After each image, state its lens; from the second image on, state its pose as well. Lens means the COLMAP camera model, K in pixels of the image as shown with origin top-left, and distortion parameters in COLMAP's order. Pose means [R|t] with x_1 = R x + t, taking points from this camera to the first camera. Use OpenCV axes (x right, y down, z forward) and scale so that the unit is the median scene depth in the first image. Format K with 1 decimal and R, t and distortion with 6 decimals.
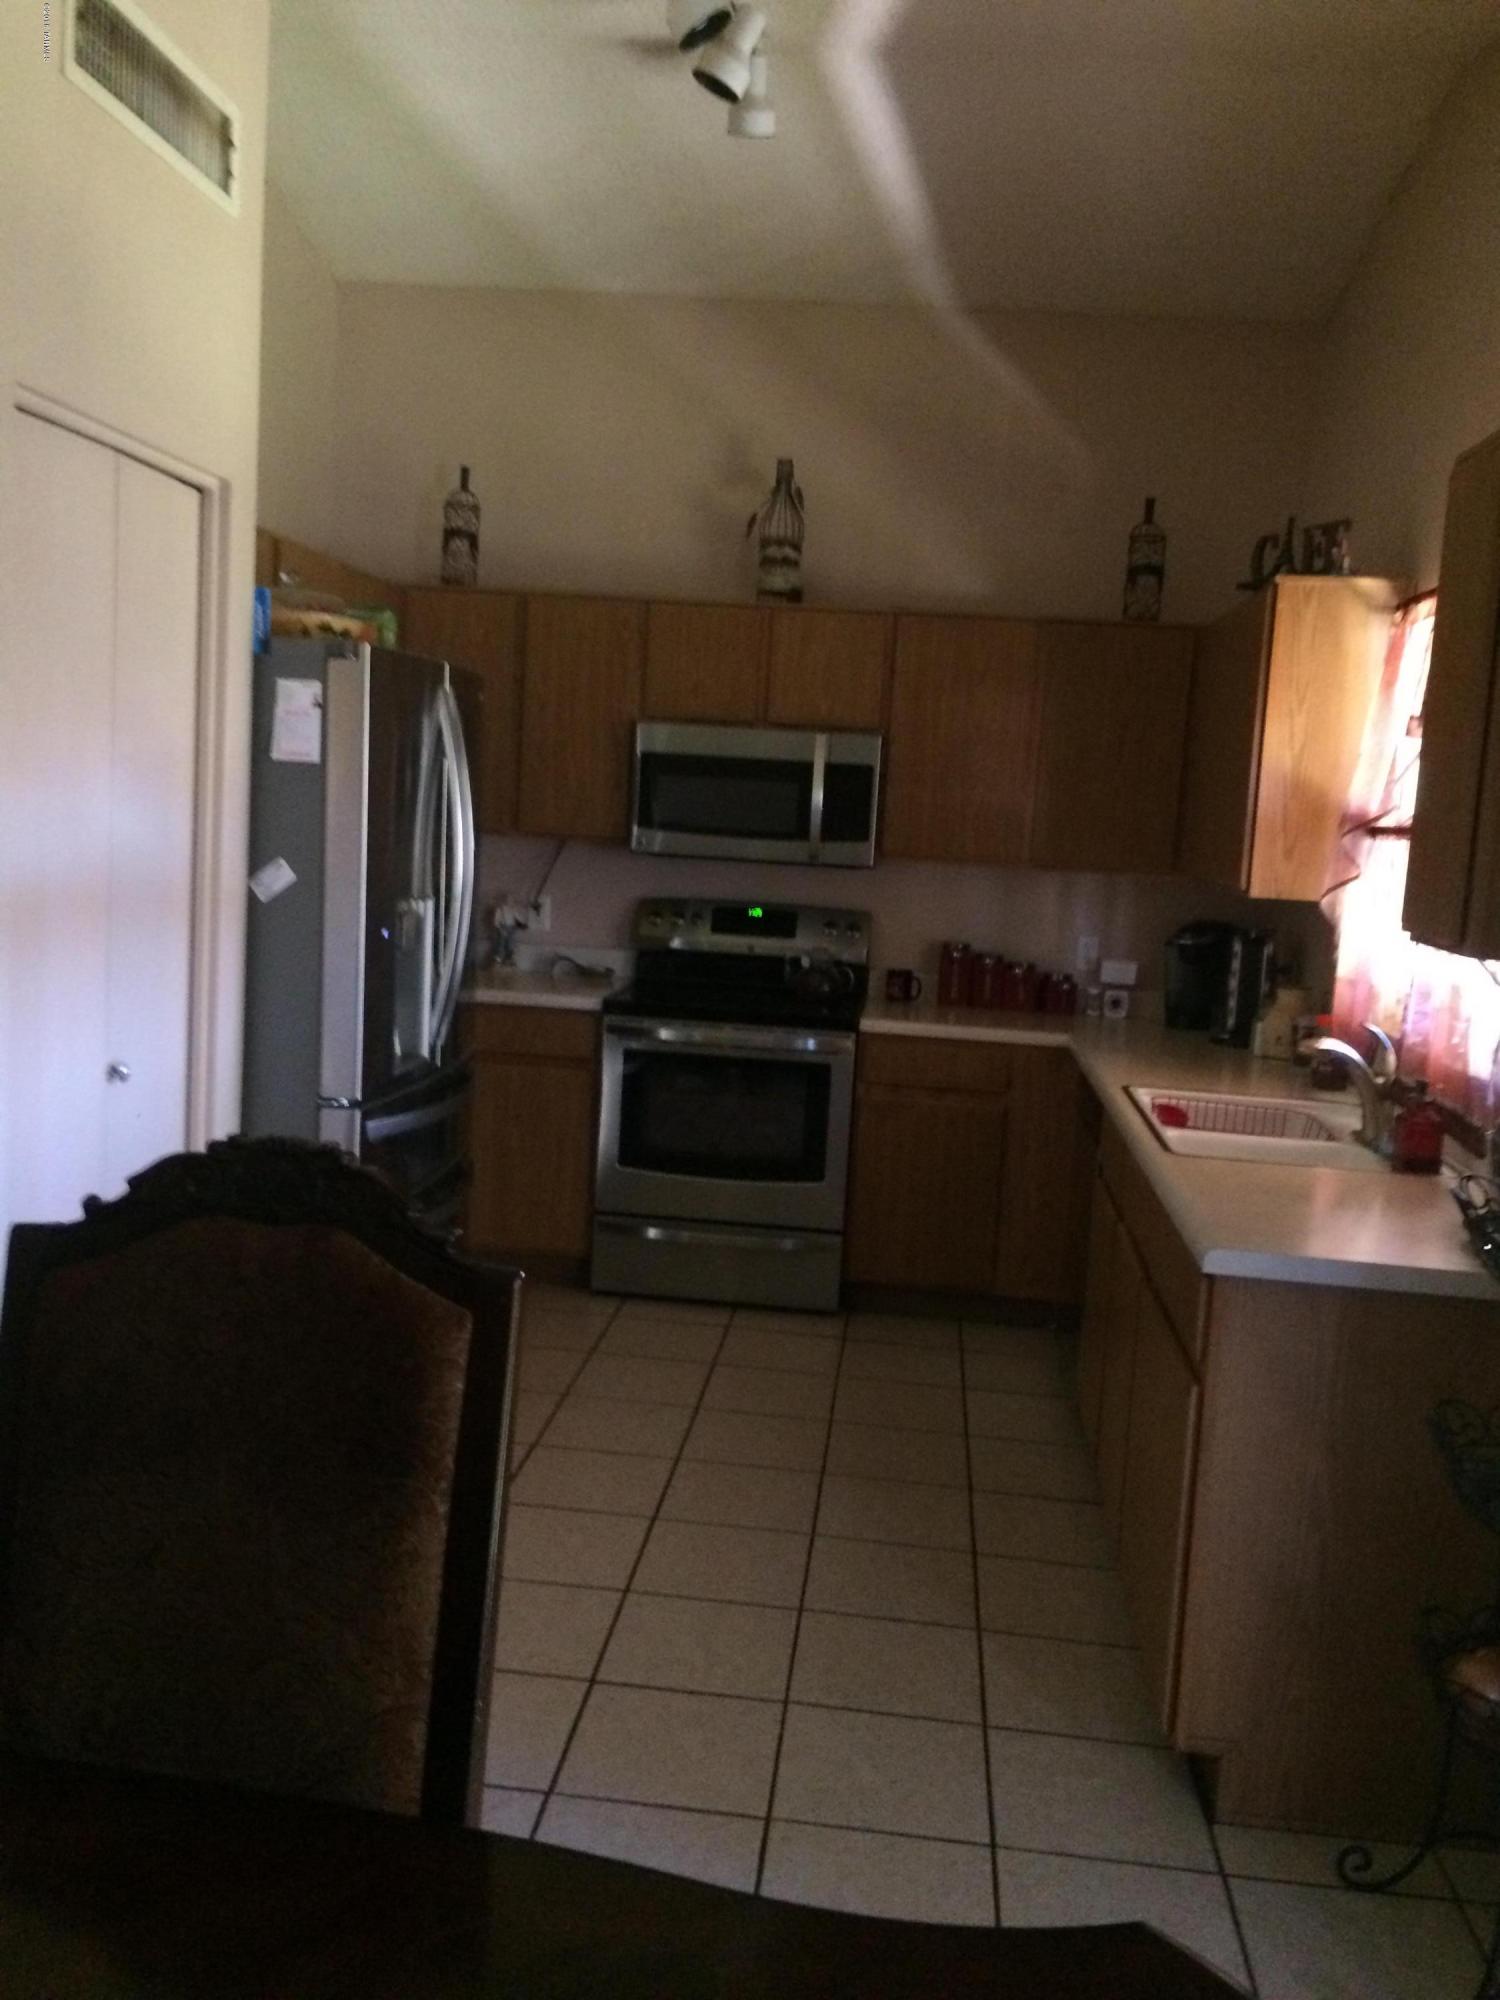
lens RADIAL K [[1722.6, 0, 760.0], [0, 1722.6, 998.9], [0, 0, 1]] dist [0.094720, -0.116636]
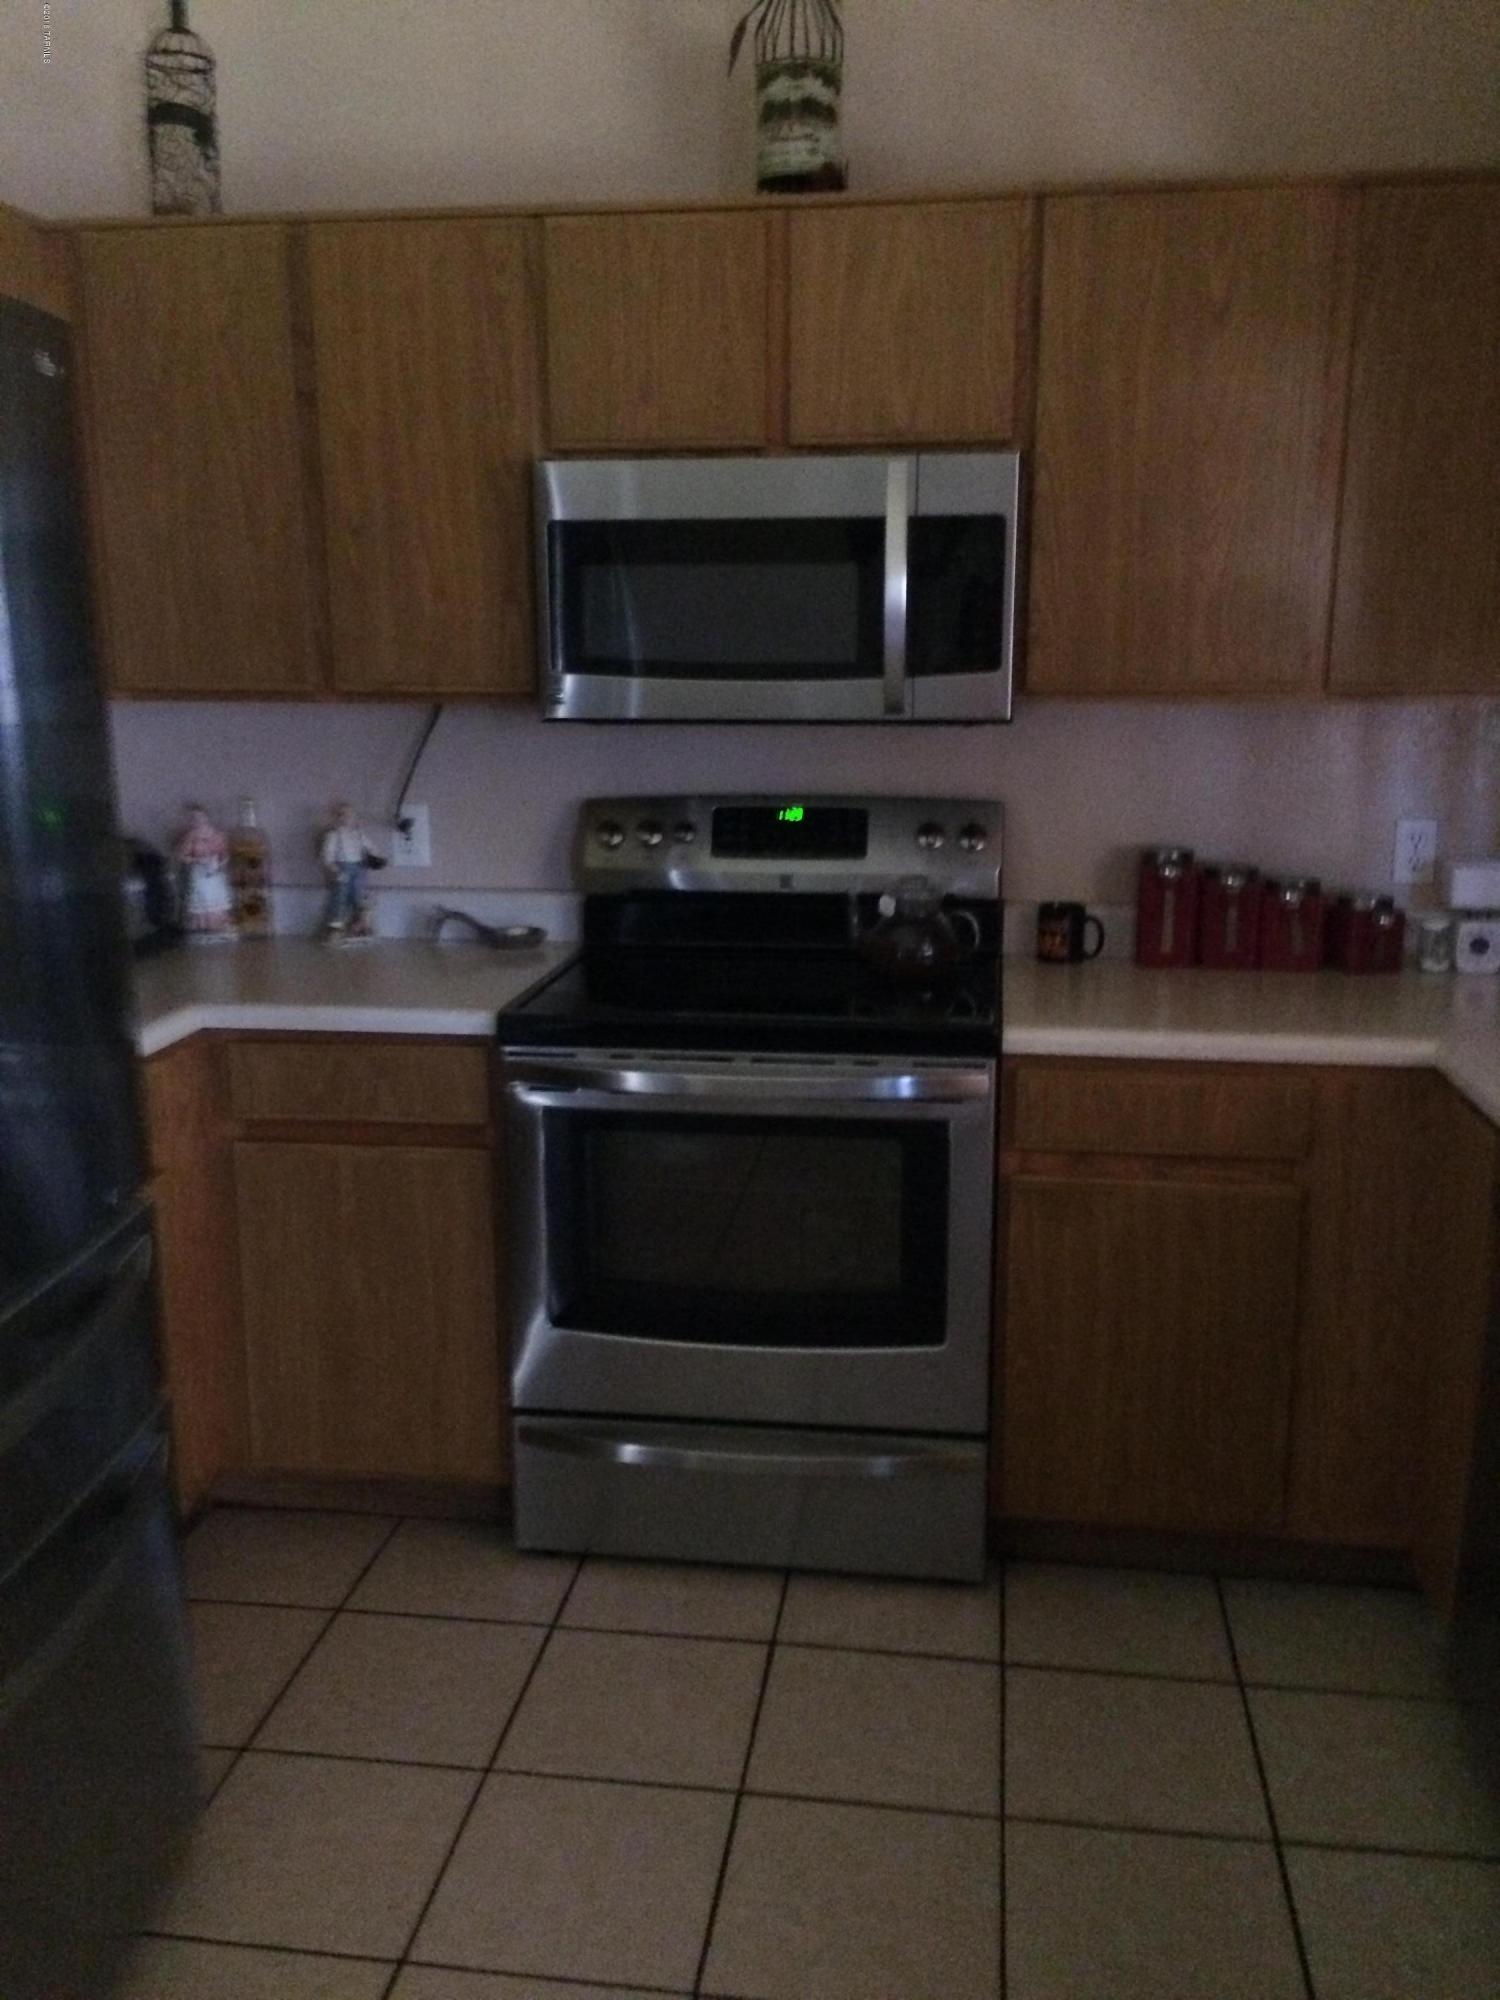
lens RADIAL K [[1722.6, 0, 731.4], [0, 1722.6, 1000.8], [0, 0, 1]] dist [0.094720, -0.116636]
pose [[0.996267, -0.051095, -0.069577, 0.014072], [0.057263, 0.994317, 0.089746, -0.043098], [0.064596, -0.093395, 0.993531, 0.465269]]
